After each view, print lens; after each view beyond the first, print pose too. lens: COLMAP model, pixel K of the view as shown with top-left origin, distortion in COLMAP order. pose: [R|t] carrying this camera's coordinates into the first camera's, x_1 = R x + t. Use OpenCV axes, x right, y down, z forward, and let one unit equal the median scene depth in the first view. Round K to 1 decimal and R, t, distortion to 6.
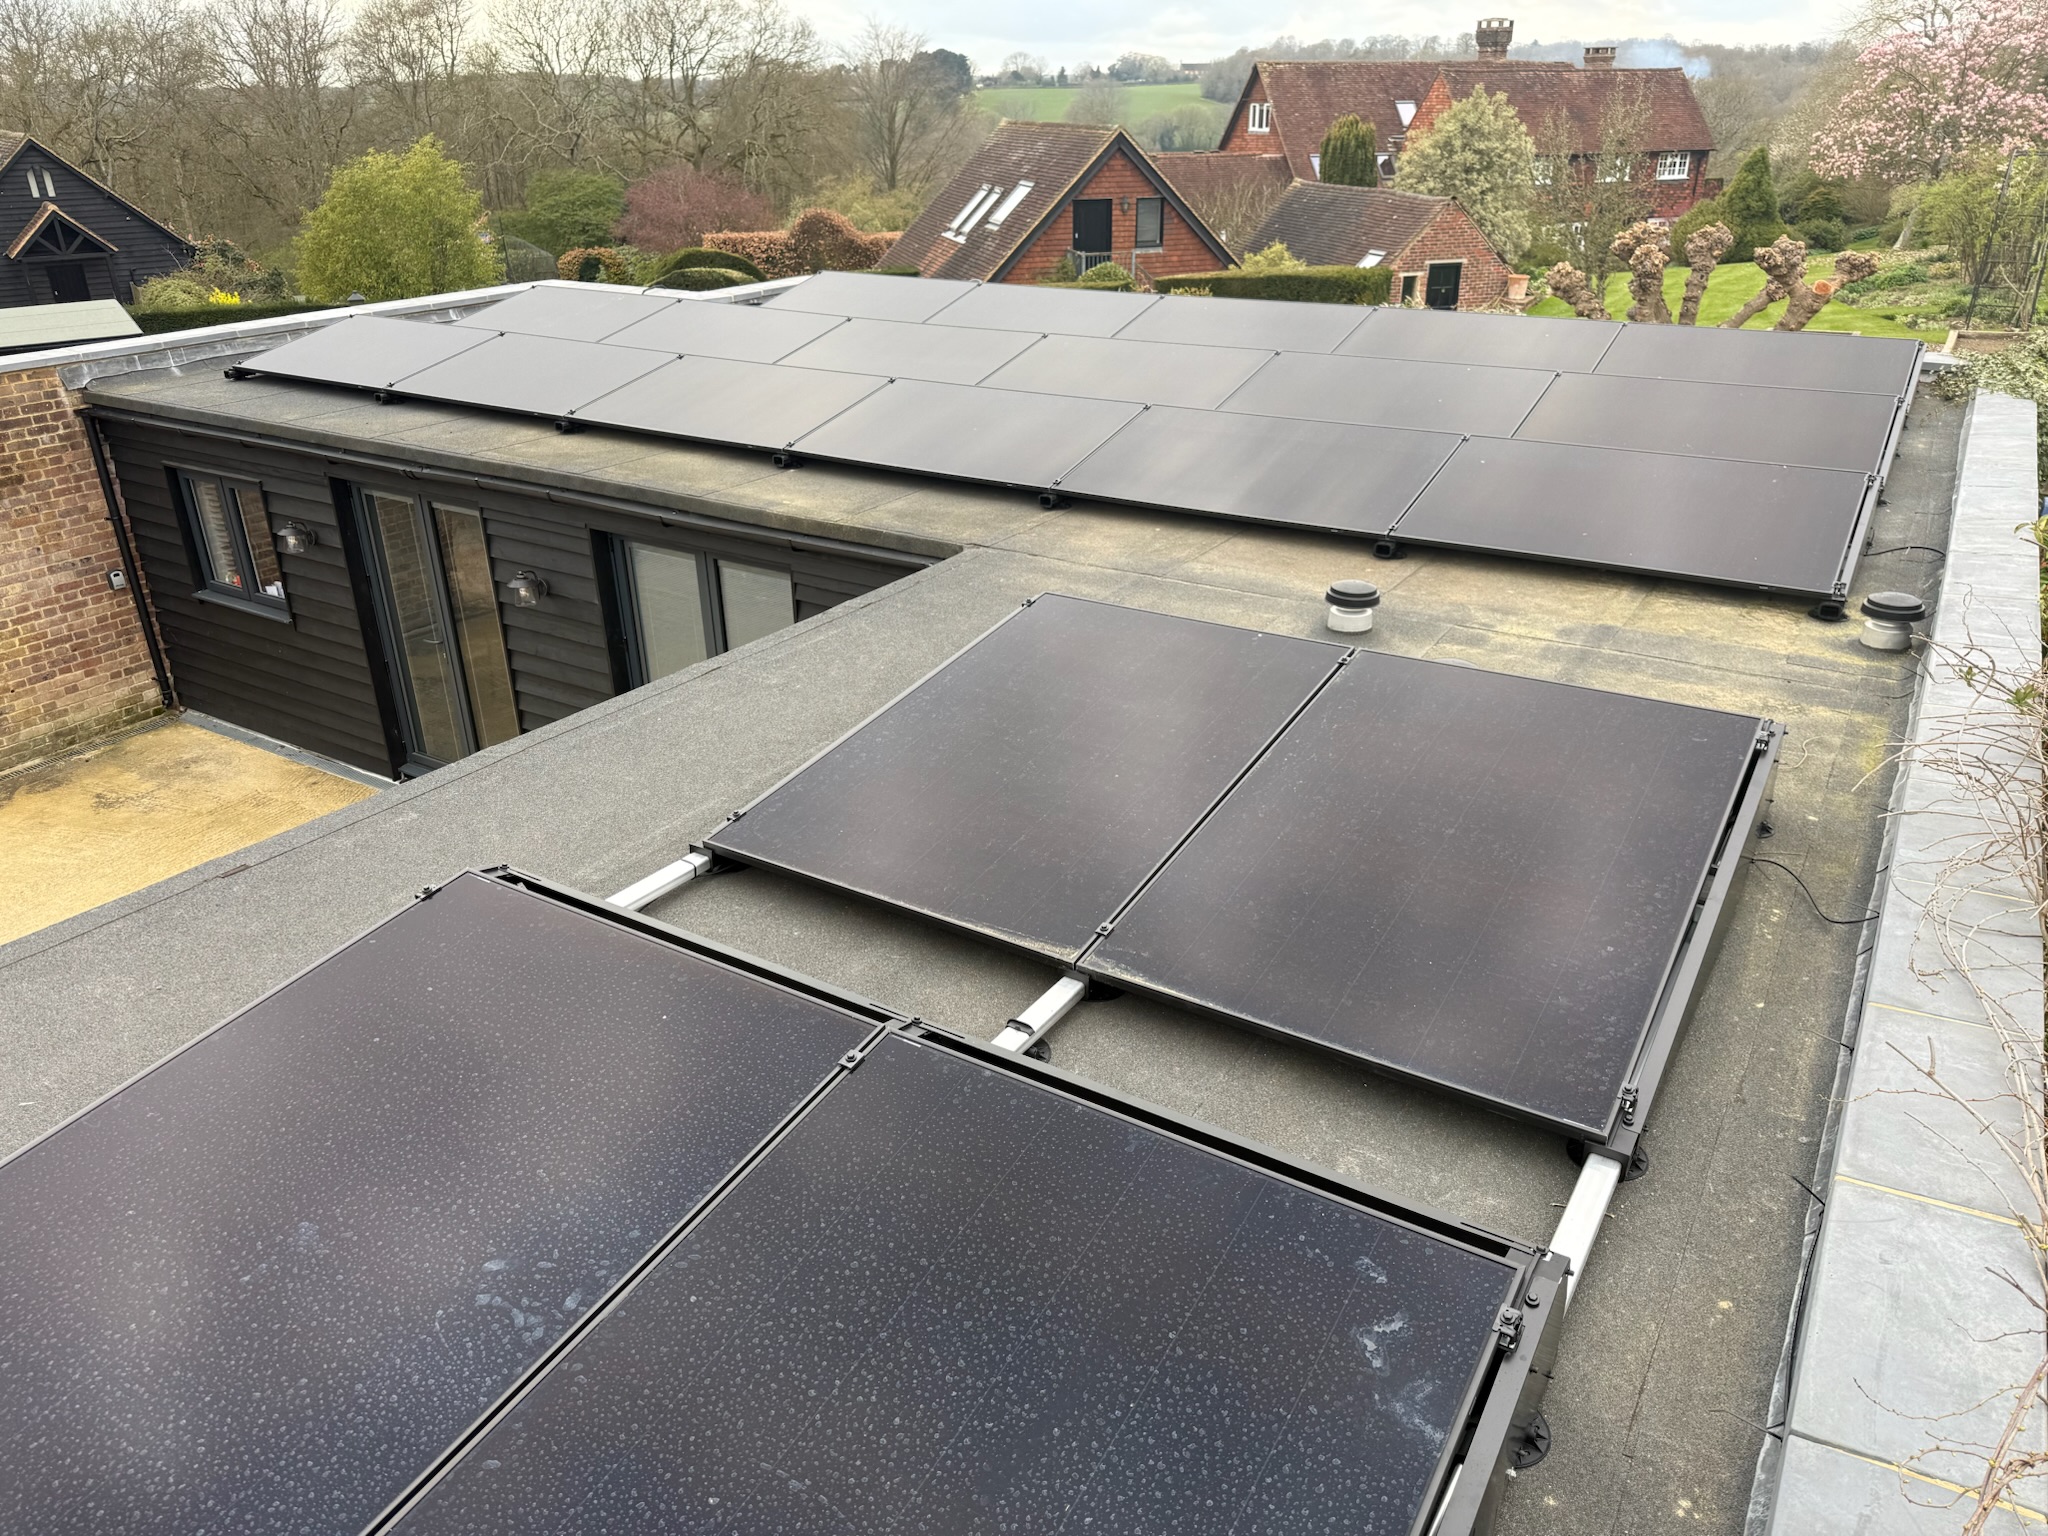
lens RADIAL K [[1397.9, 0, 1024.0], [0, 1397.9, 768.0], [0, 0, 1]] dist [-0.004150, -0.002183]
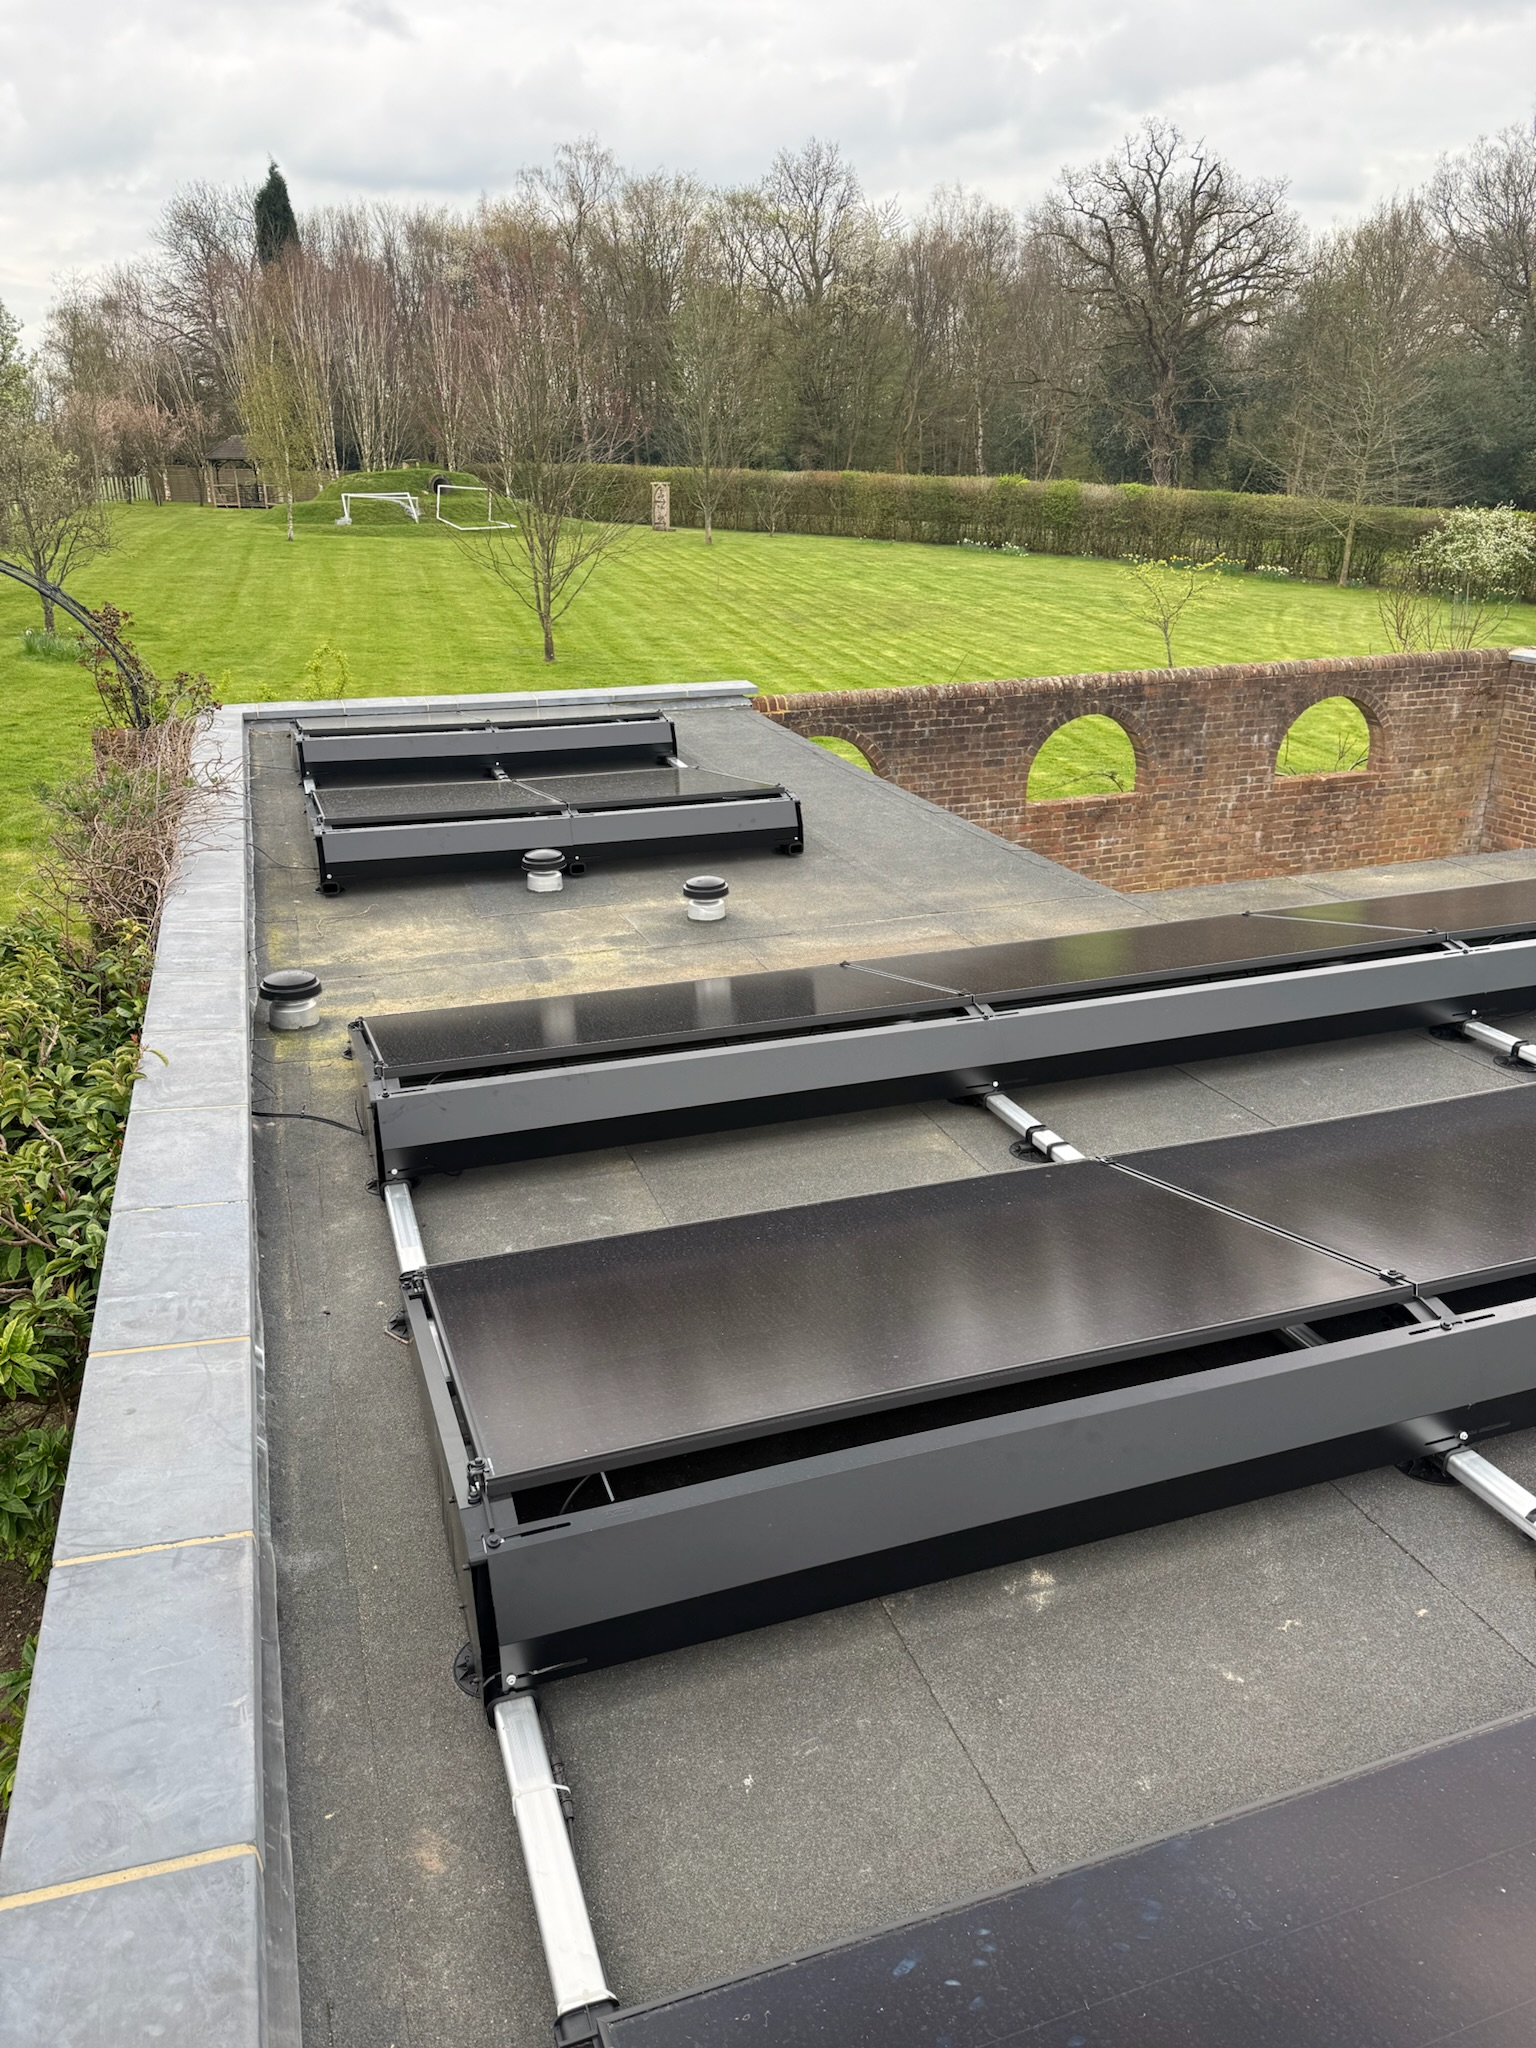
lens RADIAL K [[1549.2, 0, 768.6], [0, 1549.2, 992.4], [0, 0, 1]] dist [0.006834, -0.003539]
pose [[-0.632811, 0.252785, -0.731881, 1.160082], [-0.319306, 0.775903, 0.544075, -0.768400], [0.705403, 0.577991, -0.410285, 1.618409]]
